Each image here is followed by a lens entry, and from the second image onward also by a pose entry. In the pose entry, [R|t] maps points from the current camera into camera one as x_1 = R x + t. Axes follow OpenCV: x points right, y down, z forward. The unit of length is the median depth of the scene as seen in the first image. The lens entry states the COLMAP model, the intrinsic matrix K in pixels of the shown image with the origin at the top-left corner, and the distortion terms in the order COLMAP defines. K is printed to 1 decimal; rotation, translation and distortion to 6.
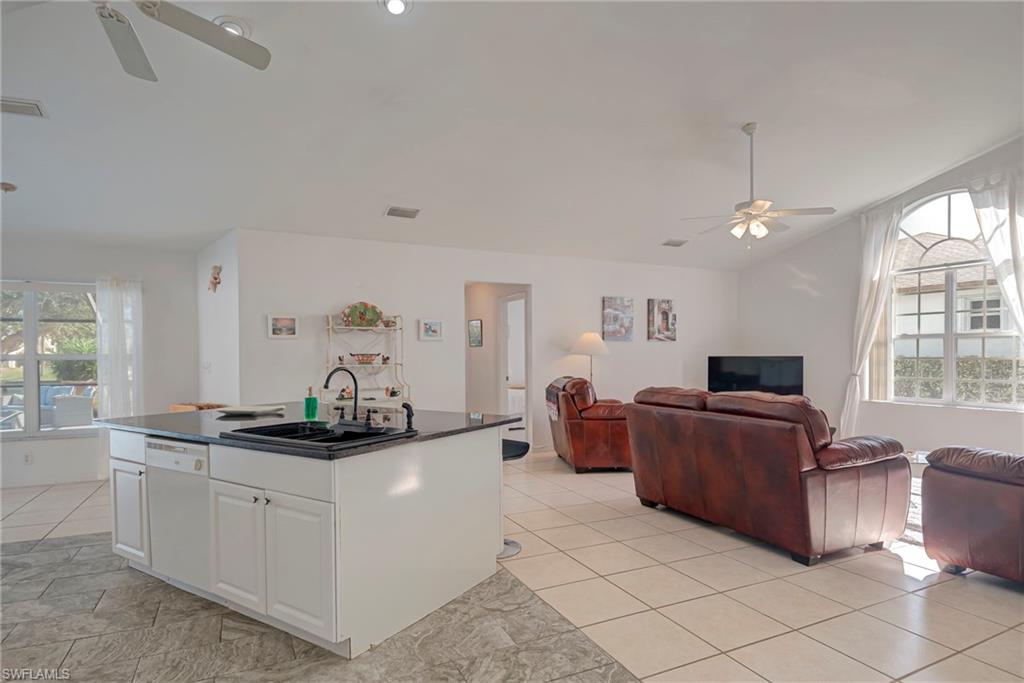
lens RADIAL K [[547.4, 0, 511.5], [0, 547.4, 353.7], [0, 0, 1]] dist [0.019098, -0.026589]
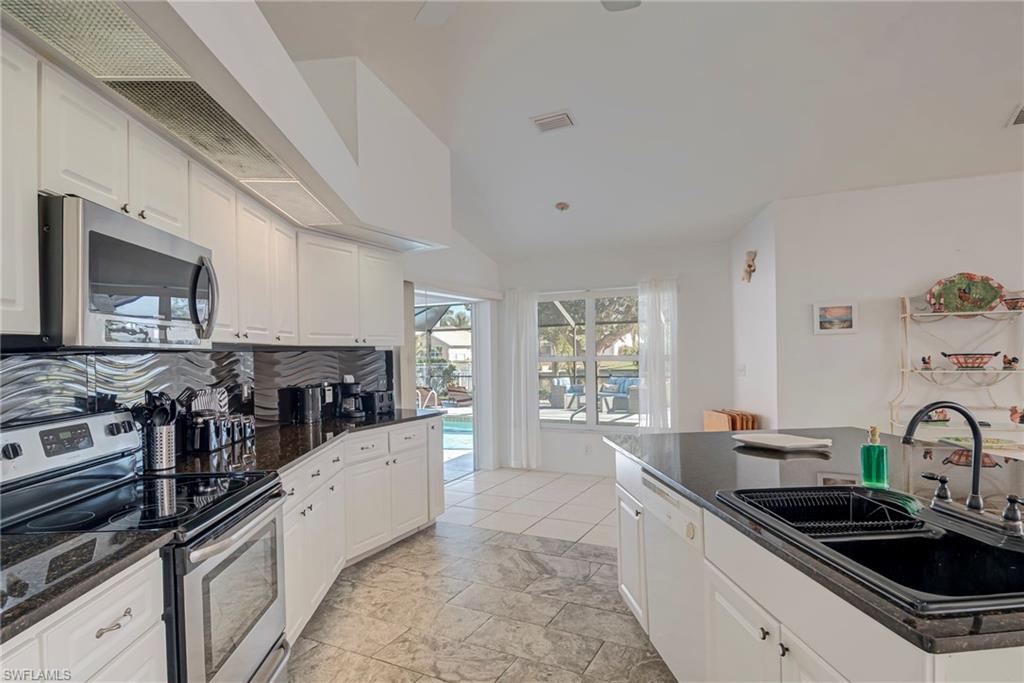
lens RADIAL K [[549.6, 0, 505.8], [0, 549.6, 362.9], [0, 0, 1]] dist [0.019692, -0.025909]
pose [[0.587431, 0.009870, -0.809214, -0.066822], [0.017629, 0.999532, 0.024989, -0.014526], [0.809082, -0.028945, 0.586983, 0.186526]]
